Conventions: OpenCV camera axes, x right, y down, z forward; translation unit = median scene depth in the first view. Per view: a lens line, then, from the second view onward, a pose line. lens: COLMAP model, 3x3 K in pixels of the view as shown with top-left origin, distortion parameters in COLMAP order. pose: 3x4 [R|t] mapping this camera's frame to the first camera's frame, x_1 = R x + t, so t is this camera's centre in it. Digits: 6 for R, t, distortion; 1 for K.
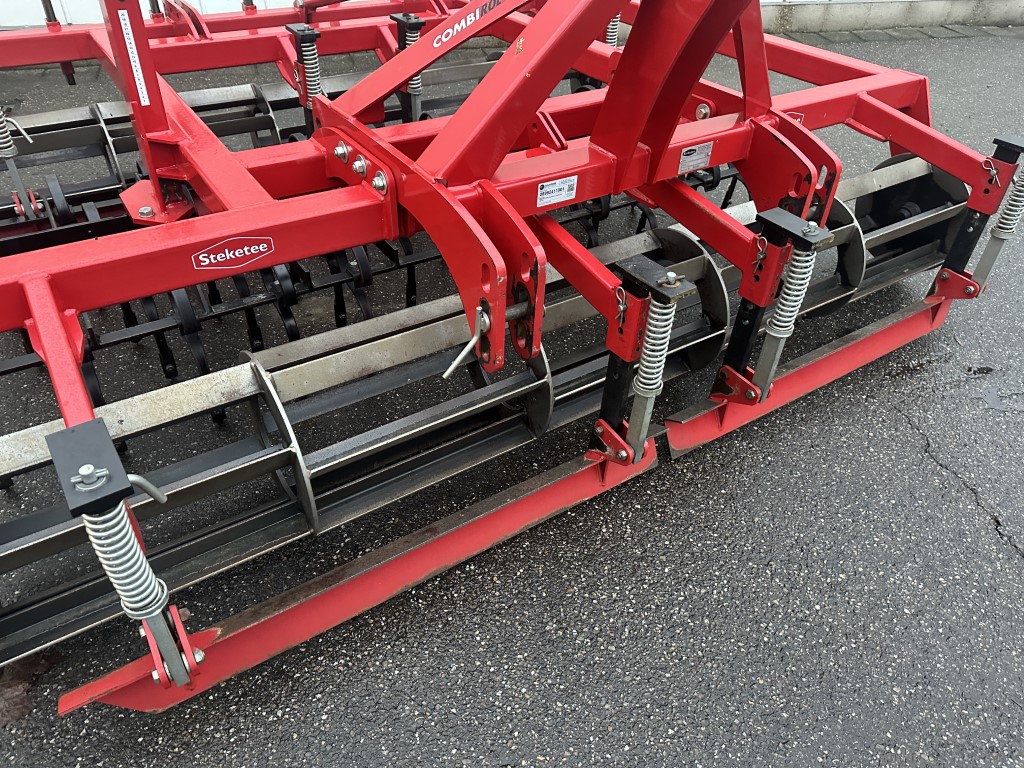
lens RADIAL K [[727.6, 0, 512.0], [0, 727.6, 384.0], [0, 0, 1]] dist [0.101134, -0.123776]
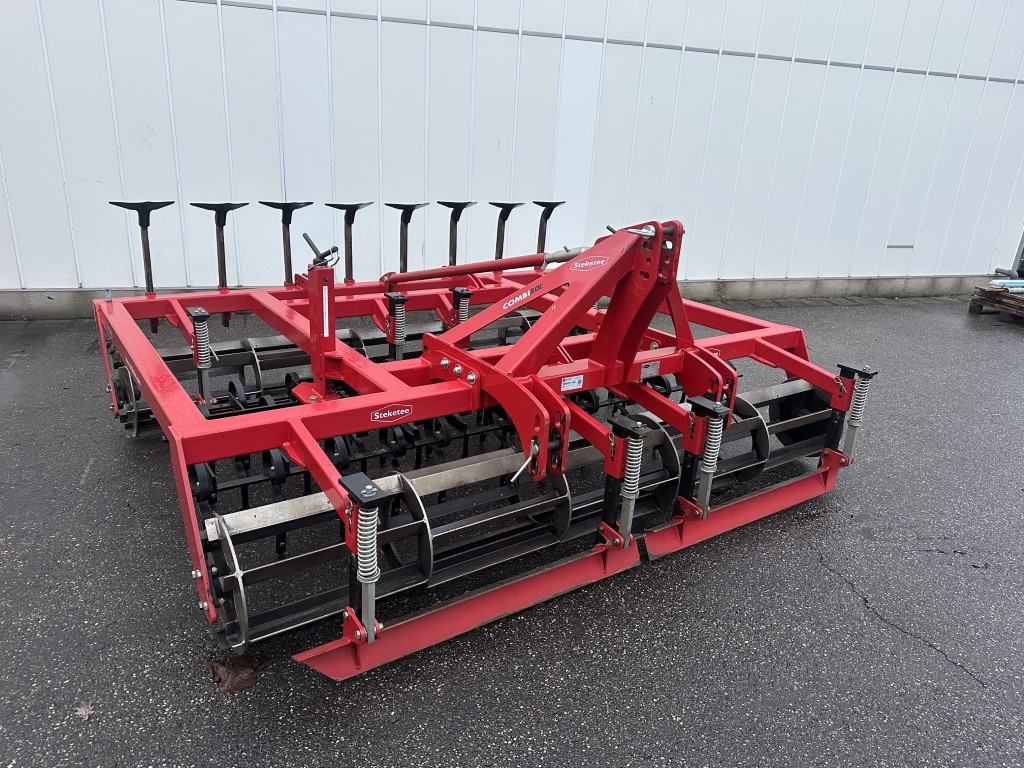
lens RADIAL K [[716.4, 0, 526.3], [0, 716.4, 386.8], [0, 0, 1]] dist [0.254614, -0.409197]
pose [[0.999058, 0.011970, 0.041714, -0.107596], [0.001696, 0.949707, -0.313134, 0.253431], [-0.043364, 0.312910, 0.948792, -0.559107]]
